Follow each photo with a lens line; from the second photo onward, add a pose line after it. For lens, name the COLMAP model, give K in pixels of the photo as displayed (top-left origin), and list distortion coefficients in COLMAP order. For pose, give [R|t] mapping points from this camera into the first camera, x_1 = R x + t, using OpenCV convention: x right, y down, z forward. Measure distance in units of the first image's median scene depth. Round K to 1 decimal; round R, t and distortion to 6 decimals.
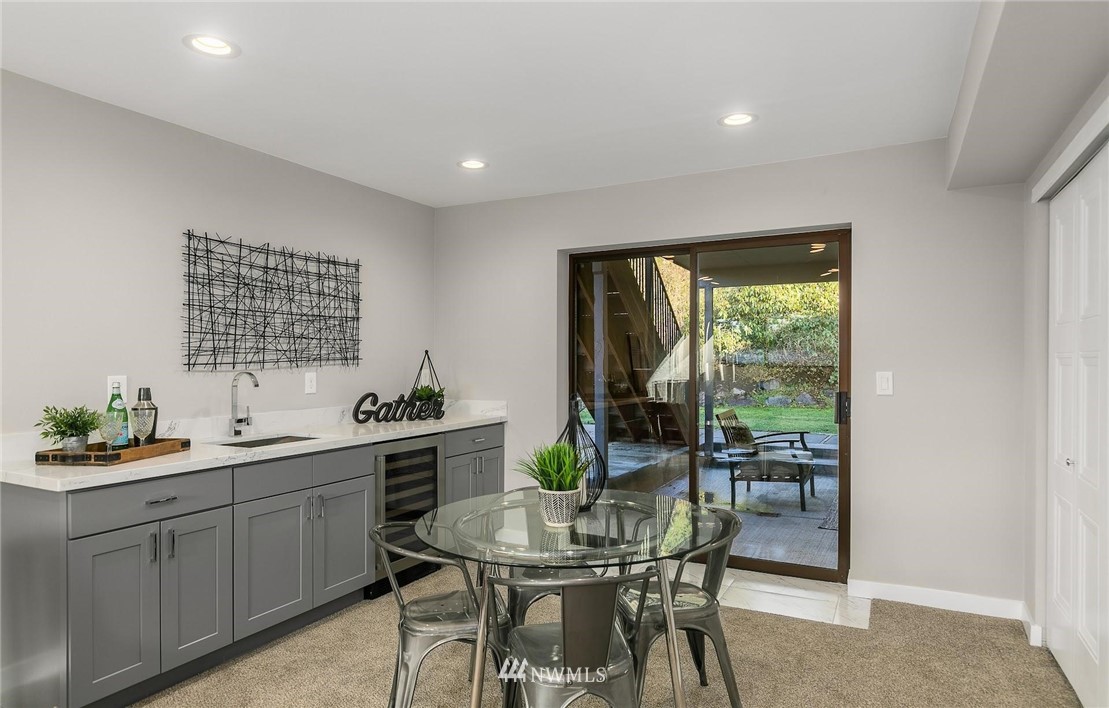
lens RADIAL K [[646.6, 0, 558.9], [0, 646.6, 363.5], [0, 0, 1]] dist [0.002975, -0.000179]
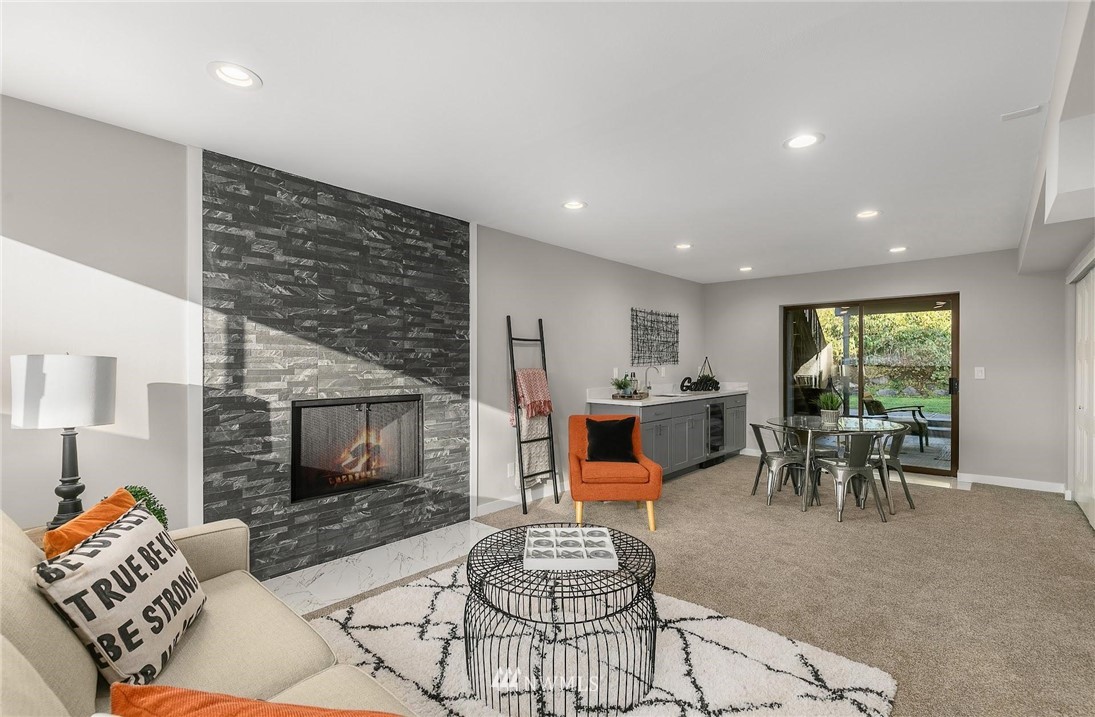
lens RADIAL K [[493.8, 0, 540.1], [0, 493.8, 363.2], [0, 0, 1]] dist [0.003727, 0.000427]
pose [[0.965617, -0.000308, -0.259968, -0.377932], [-0.000776, 0.999991, -0.004064, 0.007382], [0.259967, 0.004126, 0.965609, -0.765847]]
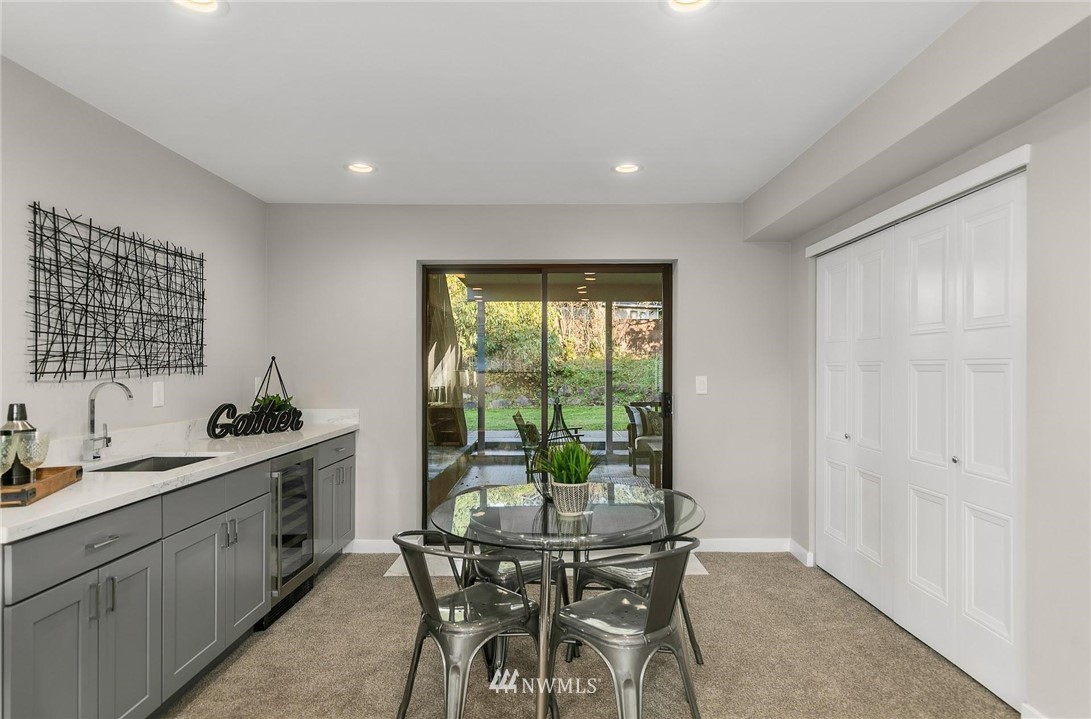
lens RADIAL K [[617.3, 0, 550.4], [0, 617.3, 367.4], [0, 0, 1]] dist [0.007222, 0.000302]
pose [[0.886582, -0.000337, 0.462572, -0.325581], [0.002318, 0.999990, -0.003713, -0.001052], [-0.462566, 0.004364, 0.886574, 0.038922]]
